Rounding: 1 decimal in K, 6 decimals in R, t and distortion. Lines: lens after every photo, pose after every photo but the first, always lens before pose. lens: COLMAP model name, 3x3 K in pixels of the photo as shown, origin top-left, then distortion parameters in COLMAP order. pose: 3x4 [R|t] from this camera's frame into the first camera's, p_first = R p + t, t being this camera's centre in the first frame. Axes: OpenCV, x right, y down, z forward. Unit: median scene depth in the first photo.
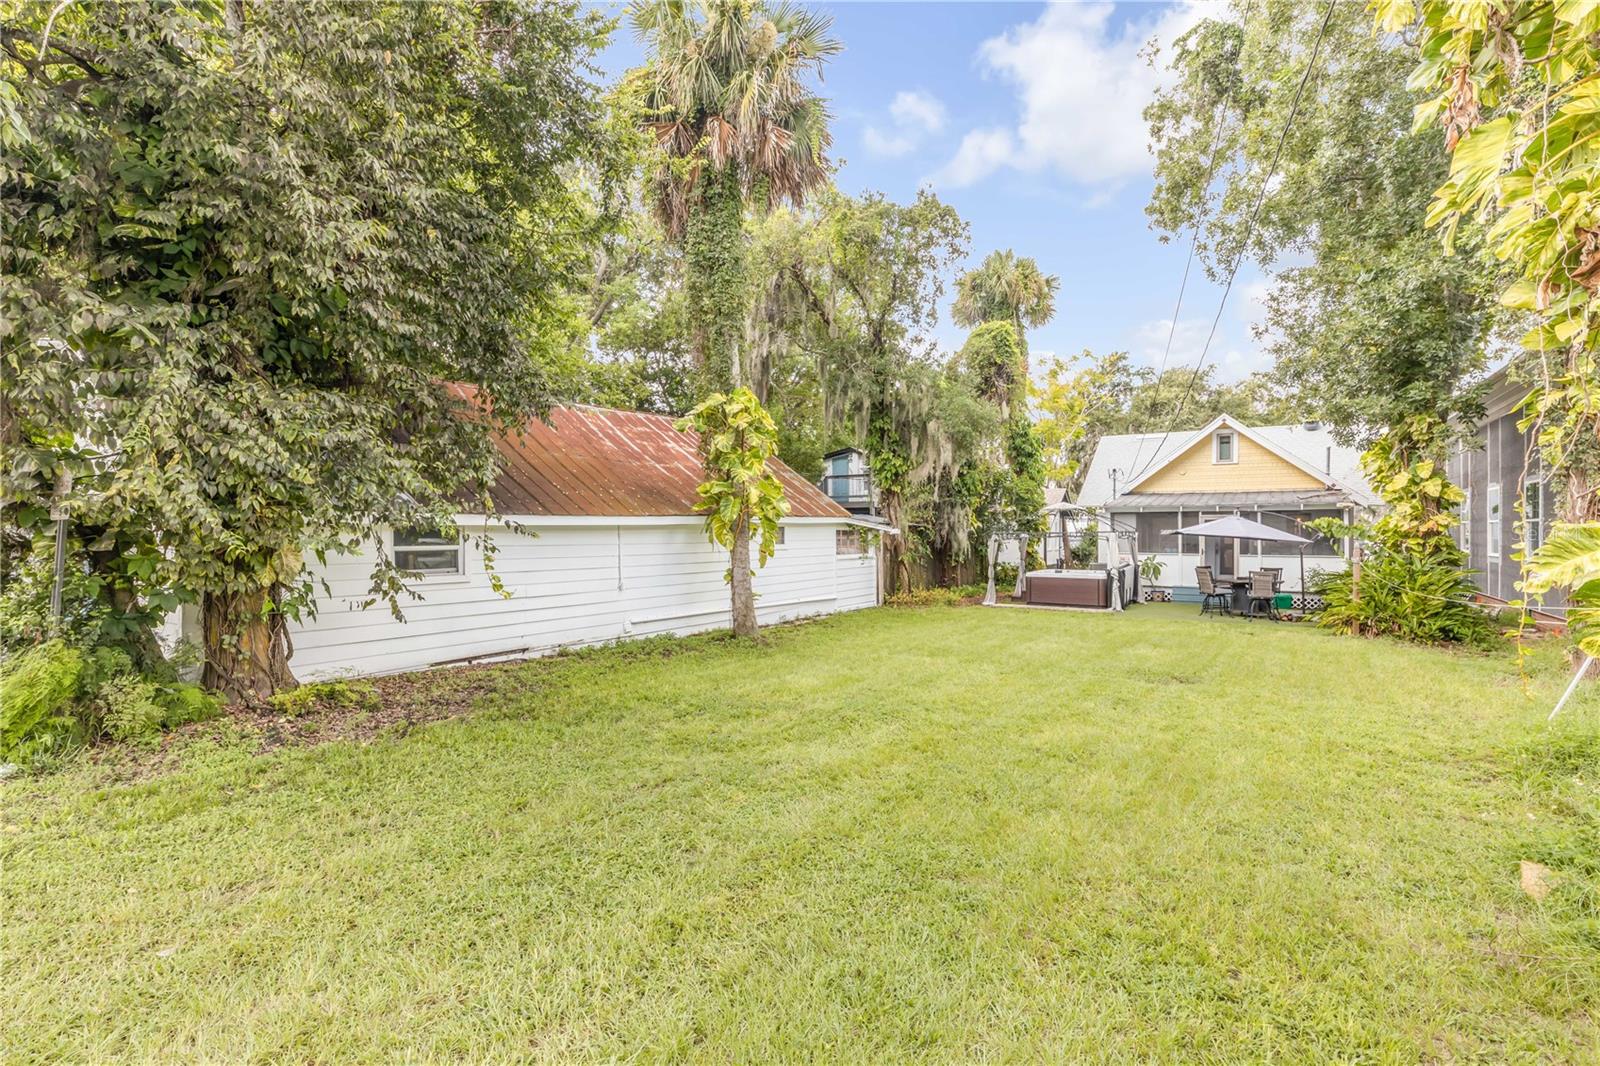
lens RADIAL K [[717.5, 0, 791.8], [0, 717.5, 528.6], [0, 0, 1]] dist [0.001671, -0.000170]
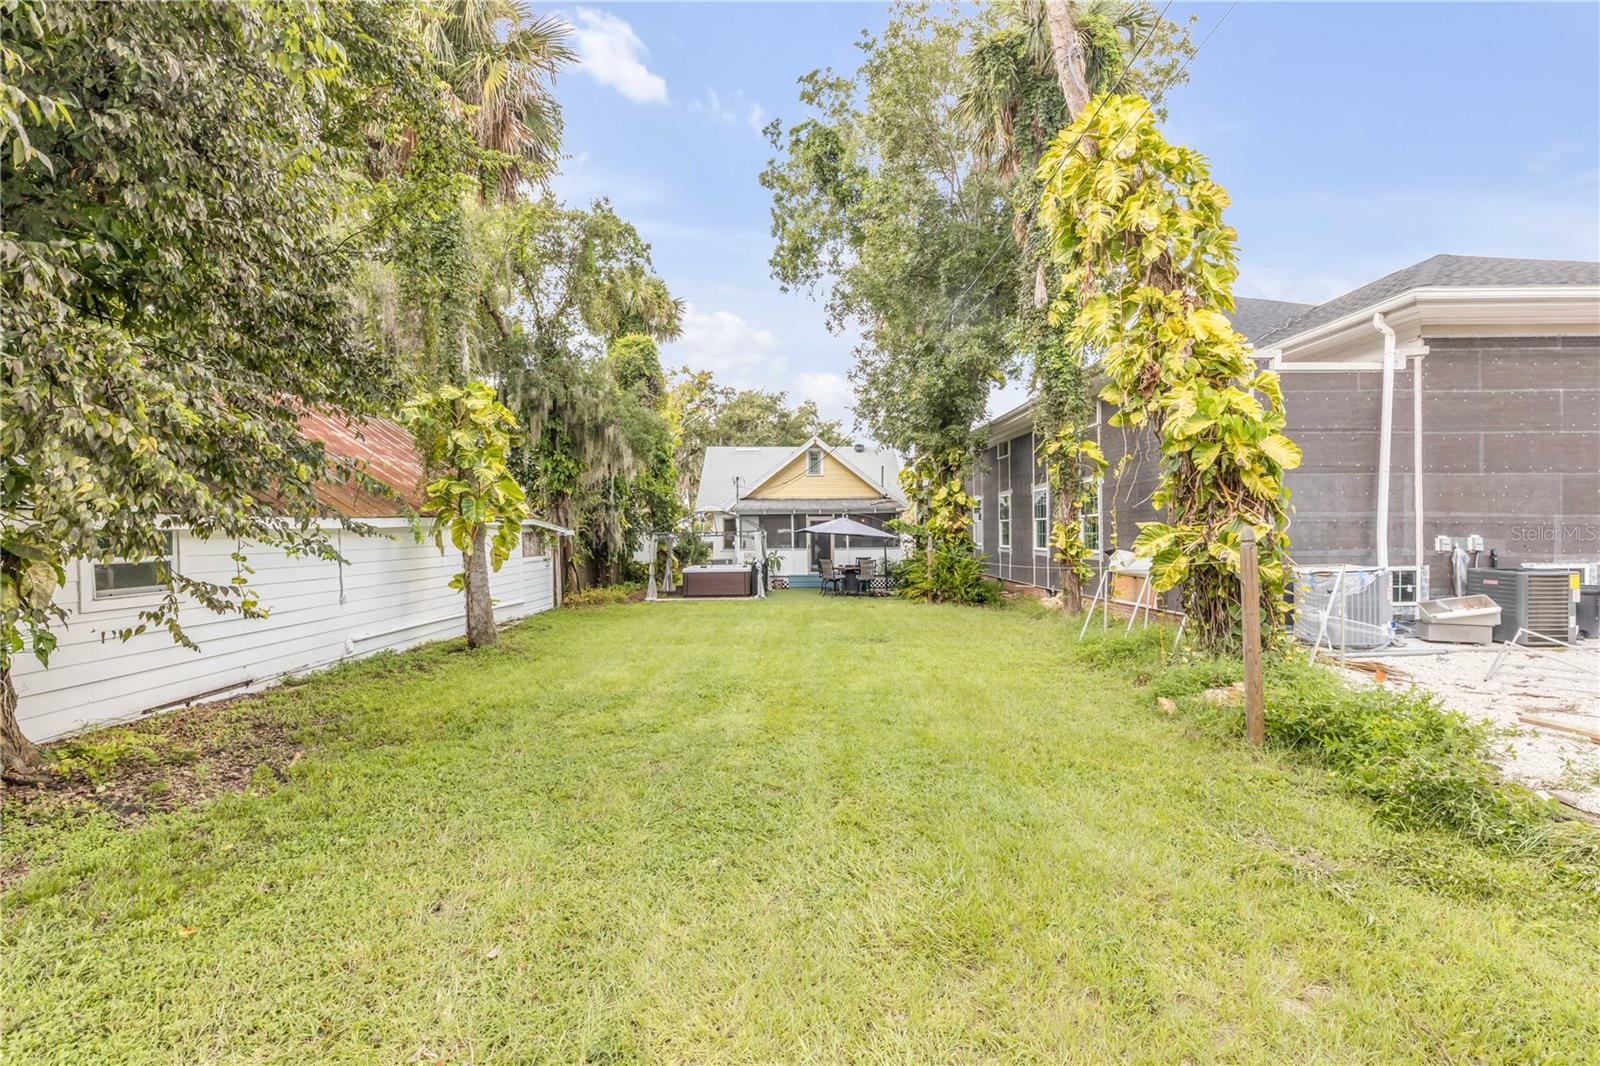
lens RADIAL K [[717.5, 0, 791.8], [0, 717.5, 528.6], [0, 0, 1]] dist [0.001671, -0.000170]
pose [[0.828320, -0.008020, 0.560199, -0.178748], [0.009167, 0.999958, 0.000761, -0.000012], [-0.560181, 0.004505, 0.828358, -0.010217]]
